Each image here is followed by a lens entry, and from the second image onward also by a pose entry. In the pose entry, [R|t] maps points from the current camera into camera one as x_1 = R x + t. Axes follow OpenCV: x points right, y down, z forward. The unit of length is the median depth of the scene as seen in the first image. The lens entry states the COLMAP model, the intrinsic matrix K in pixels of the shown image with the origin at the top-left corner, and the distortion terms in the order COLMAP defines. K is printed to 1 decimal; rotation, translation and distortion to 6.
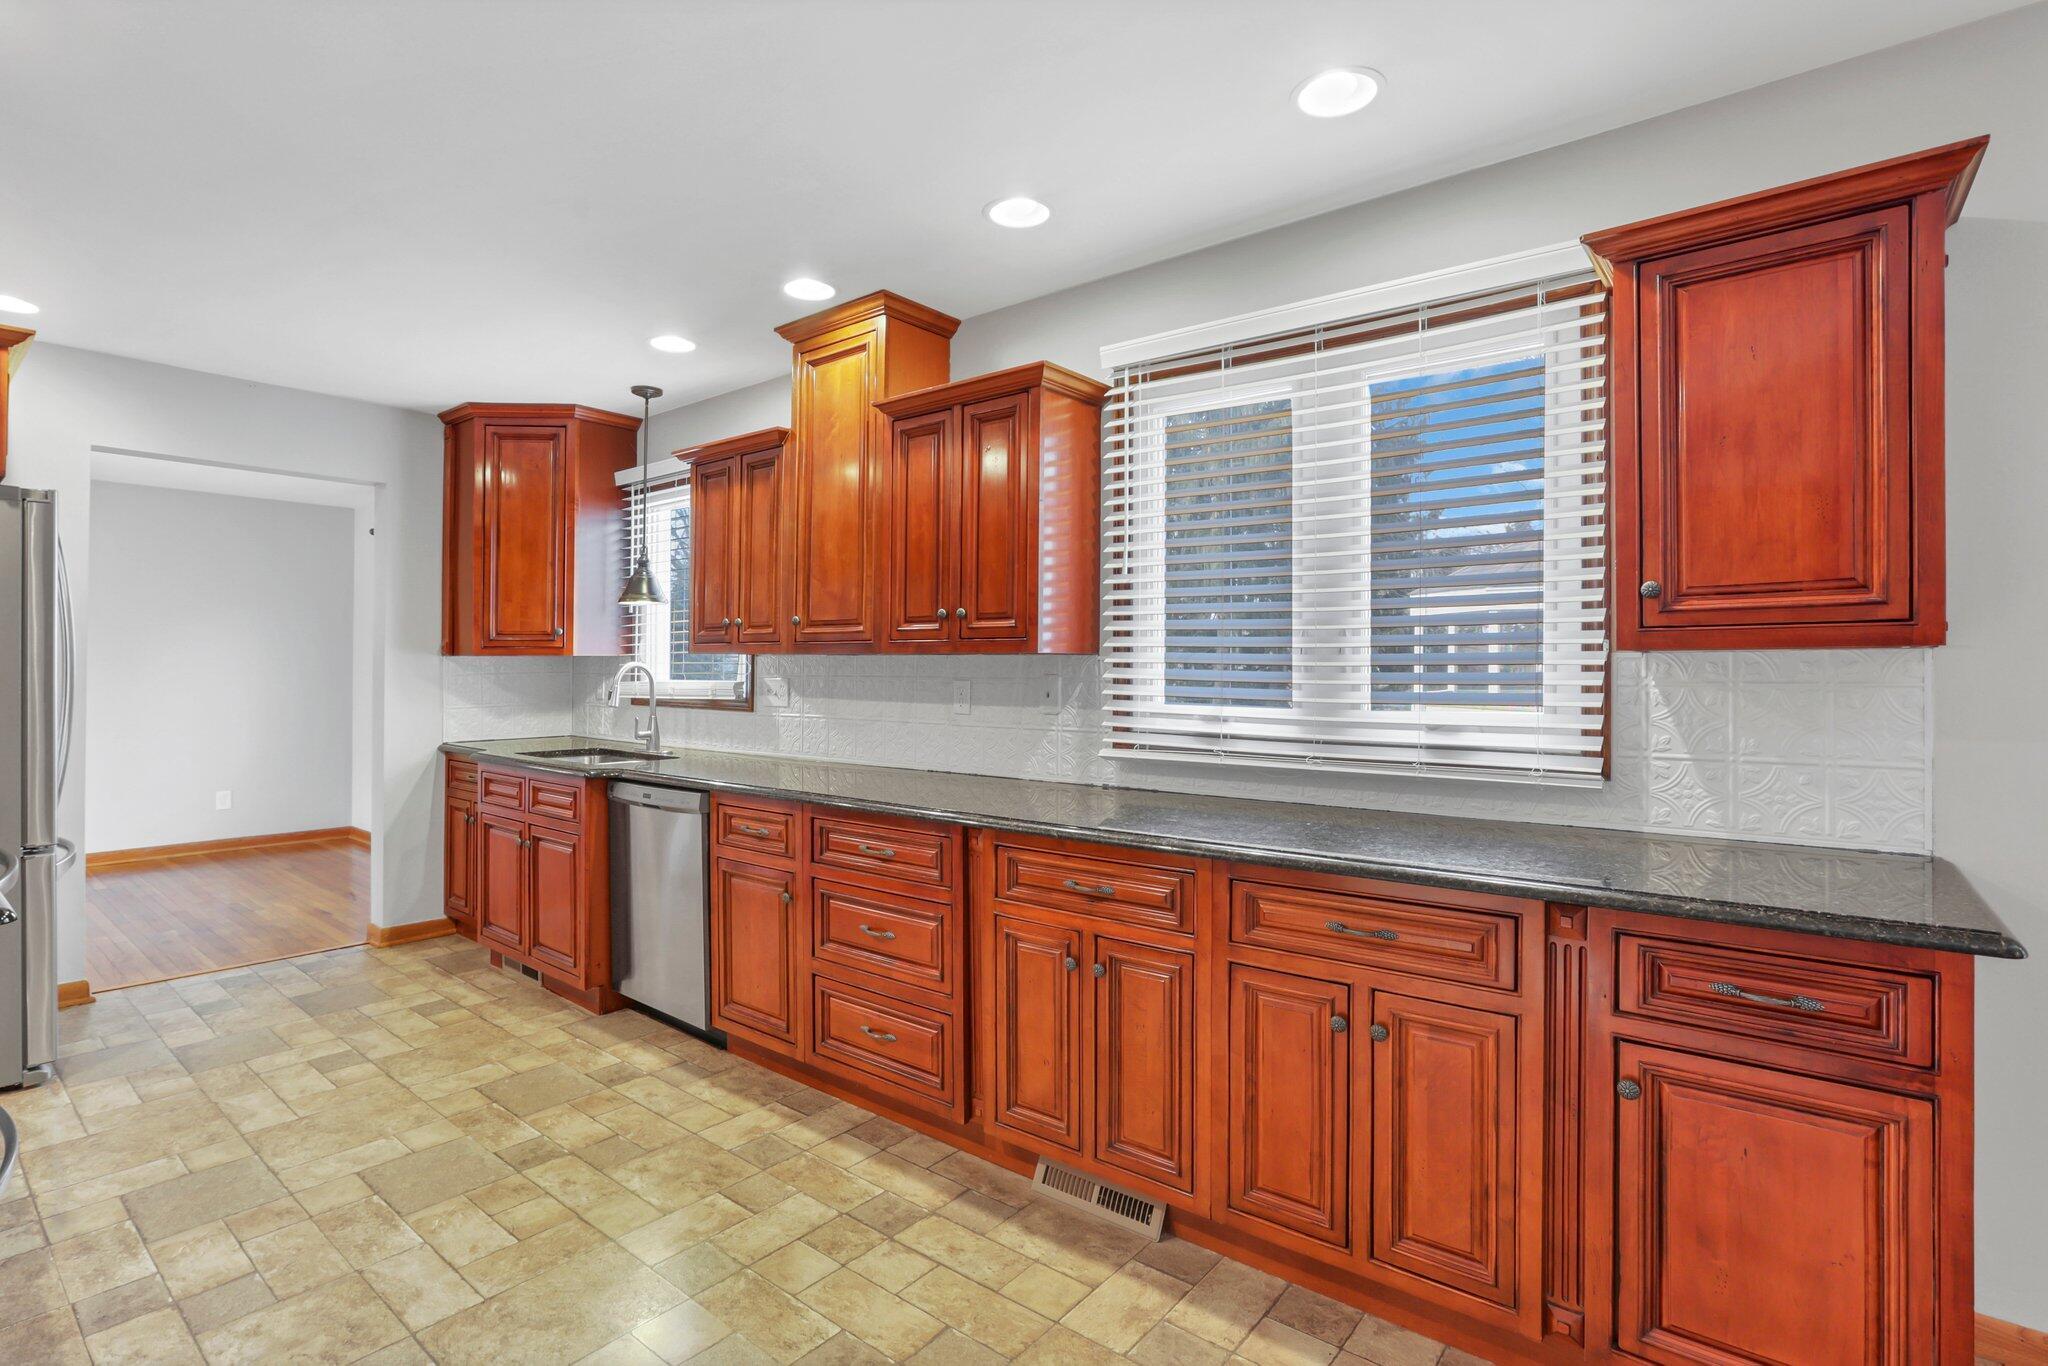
lens RADIAL K [[976.0, 0, 986.5], [0, 976.0, 680.2], [0, 0, 1]] dist [-0.036751, 0.009643]
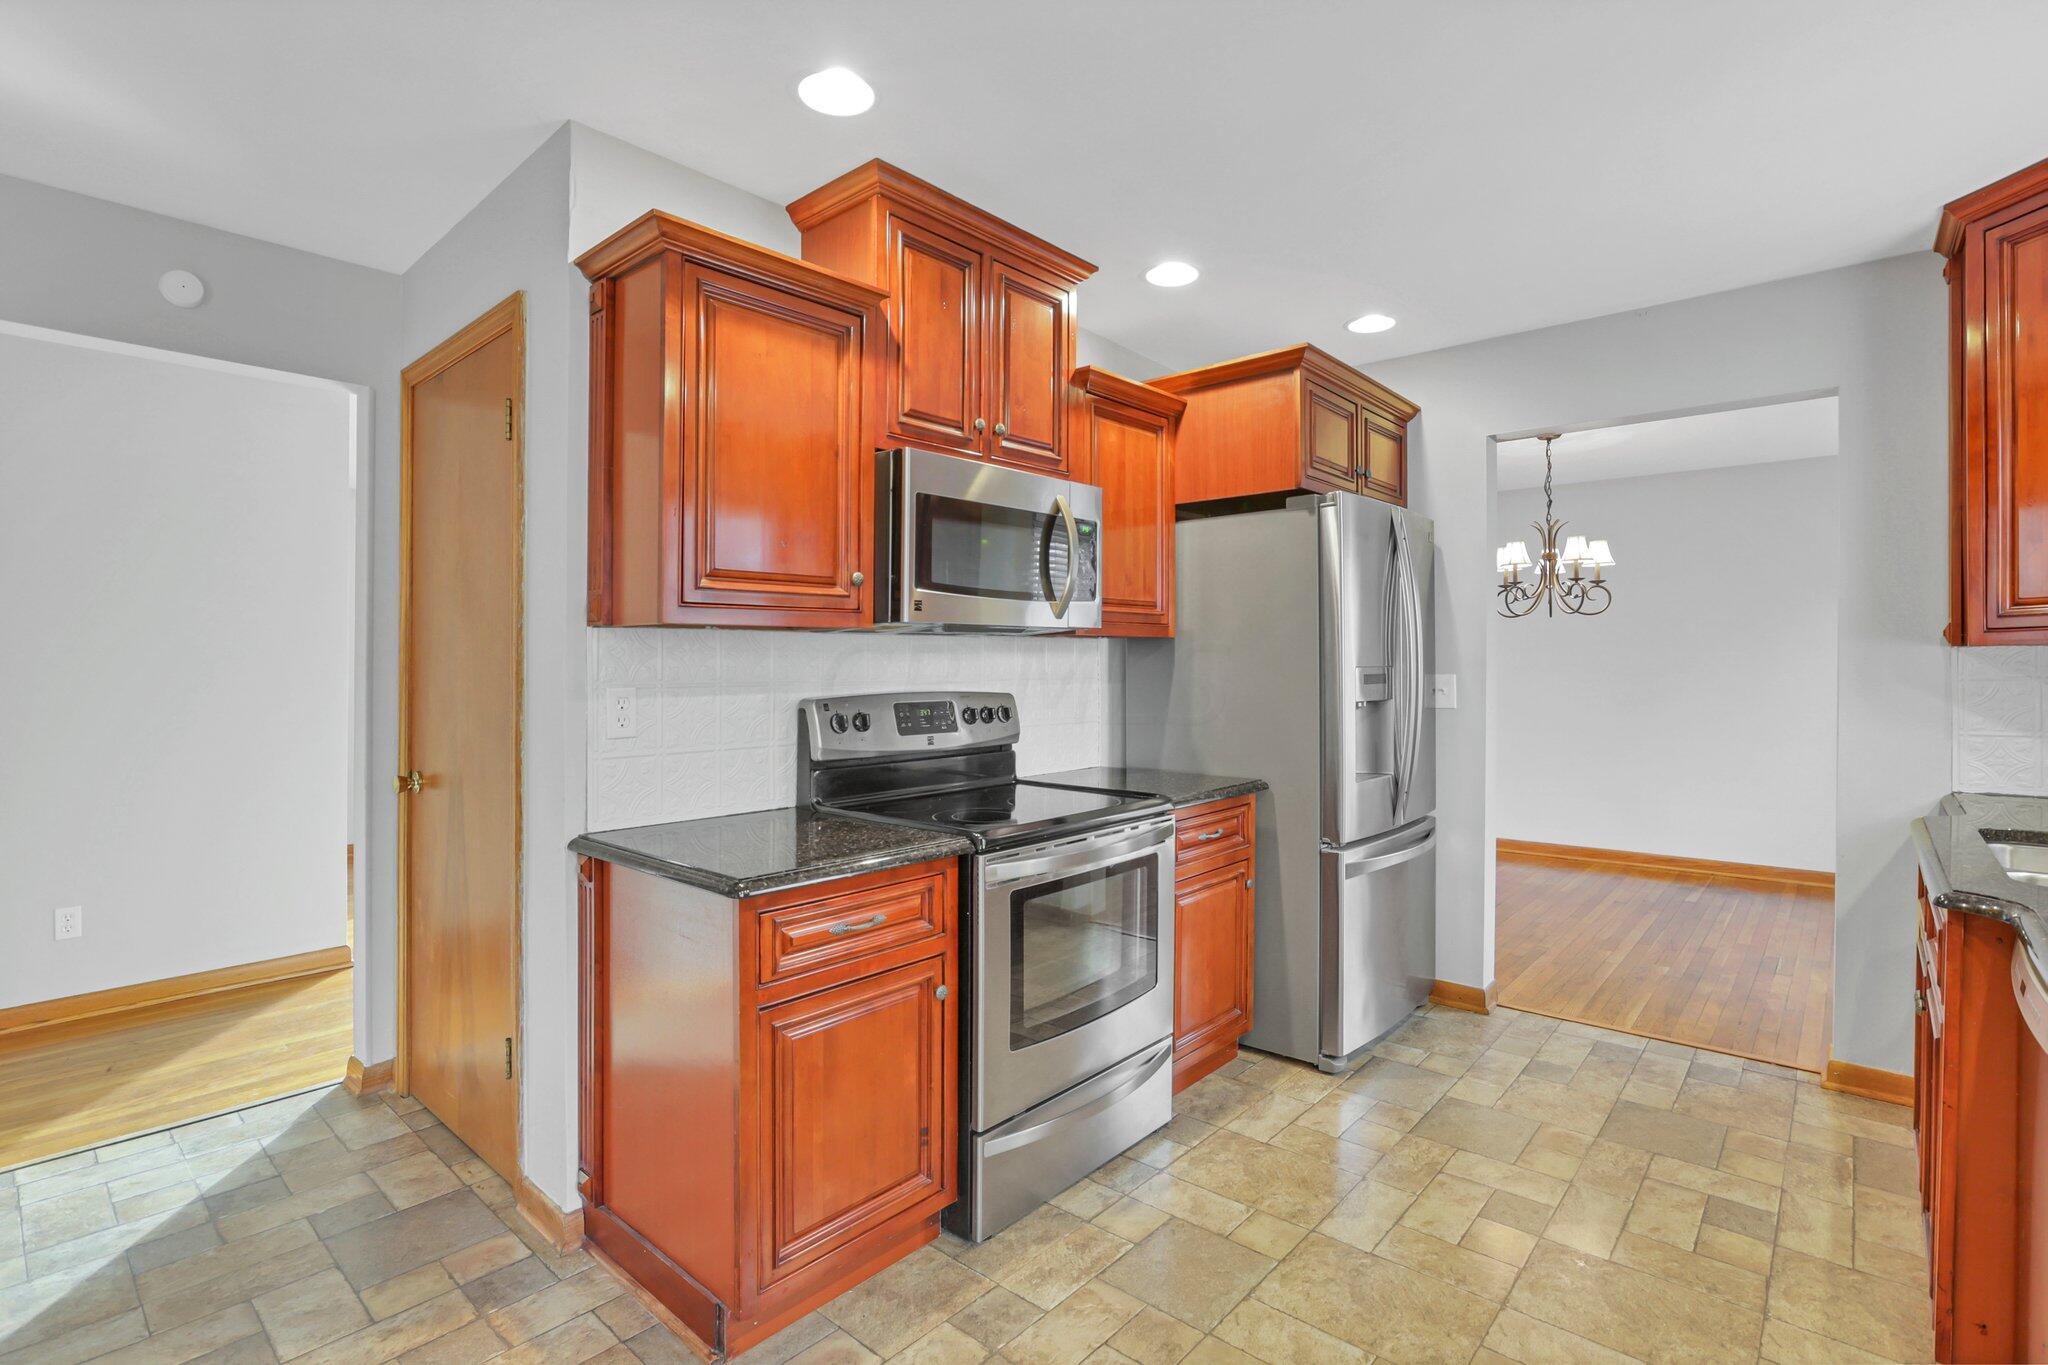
lens RADIAL K [[976.0, 0, 1027.0], [0, 976.0, 668.6], [0, 0, 1]] dist [-0.036751, 0.009643]
pose [[-0.029069, 0.002066, -0.999575, 0.071128], [-0.001429, 0.999997, 0.002108, -0.019794], [0.999576, 0.001489, -0.029066, 0.751658]]
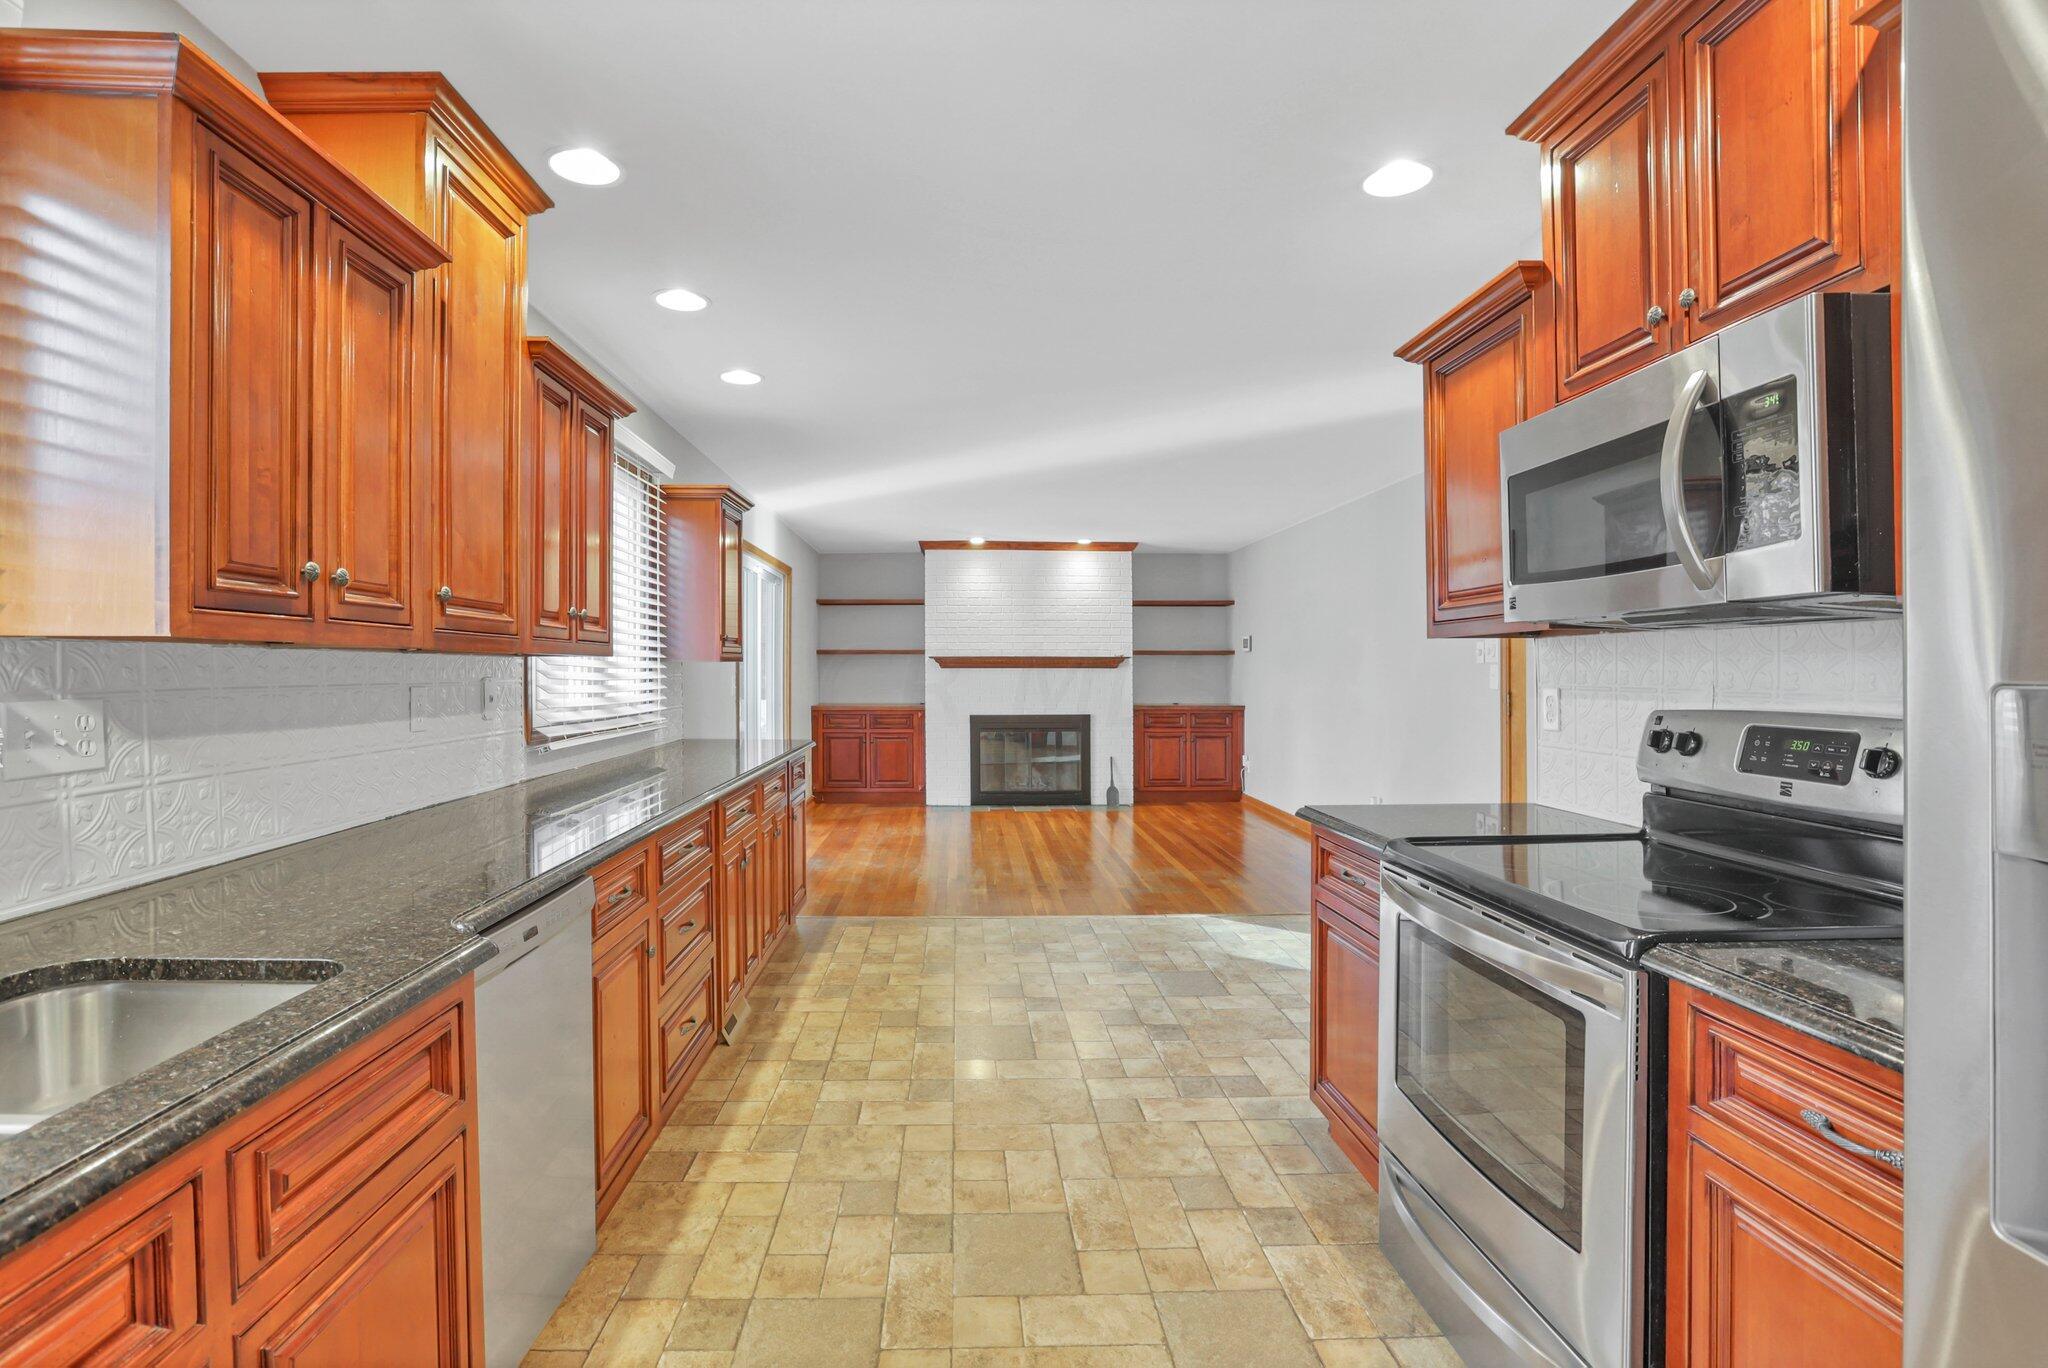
lens RADIAL K [[976.0, 0, 977.6], [0, 976.0, 676.0], [0, 0, 1]] dist [-0.036751, 0.009643]
pose [[-0.657723, -0.009499, 0.753200, -1.103079], [0.000017, 0.999920, 0.012625, -0.025052], [-0.753260, 0.008317, -0.657670, 1.457674]]
